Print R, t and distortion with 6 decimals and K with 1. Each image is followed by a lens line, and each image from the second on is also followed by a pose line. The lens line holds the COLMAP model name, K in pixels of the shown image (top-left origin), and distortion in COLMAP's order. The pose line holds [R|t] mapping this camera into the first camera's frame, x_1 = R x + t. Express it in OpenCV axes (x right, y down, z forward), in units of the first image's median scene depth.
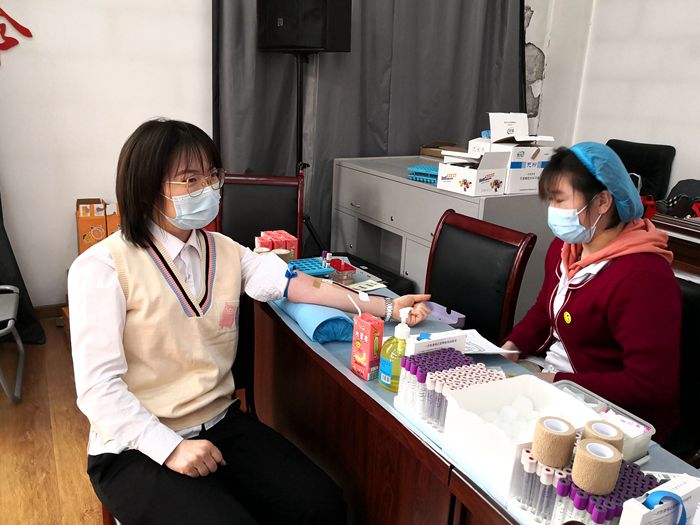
lens RADIAL K [[656.7, 0, 350.0], [0, 656.7, 262.5], [0, 0, 1]] dist [0.005656, -0.019390]
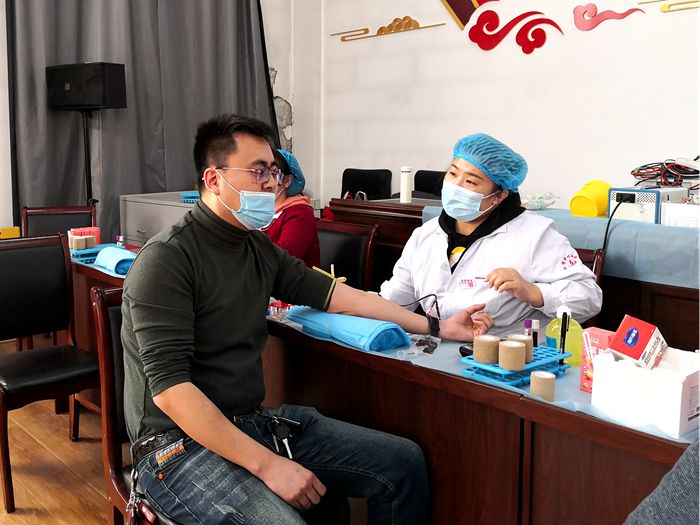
lens RADIAL K [[864.7, 0, 350.0], [0, 864.7, 262.5], [0, 0, 1]] dist [0.008886, -0.065555]
pose [[0.969188, -0.077275, 0.233887, 0.004246], [0.109191, 0.985909, -0.126731, 0.204598], [-0.220798, 0.148364, 0.963969, -0.579209]]
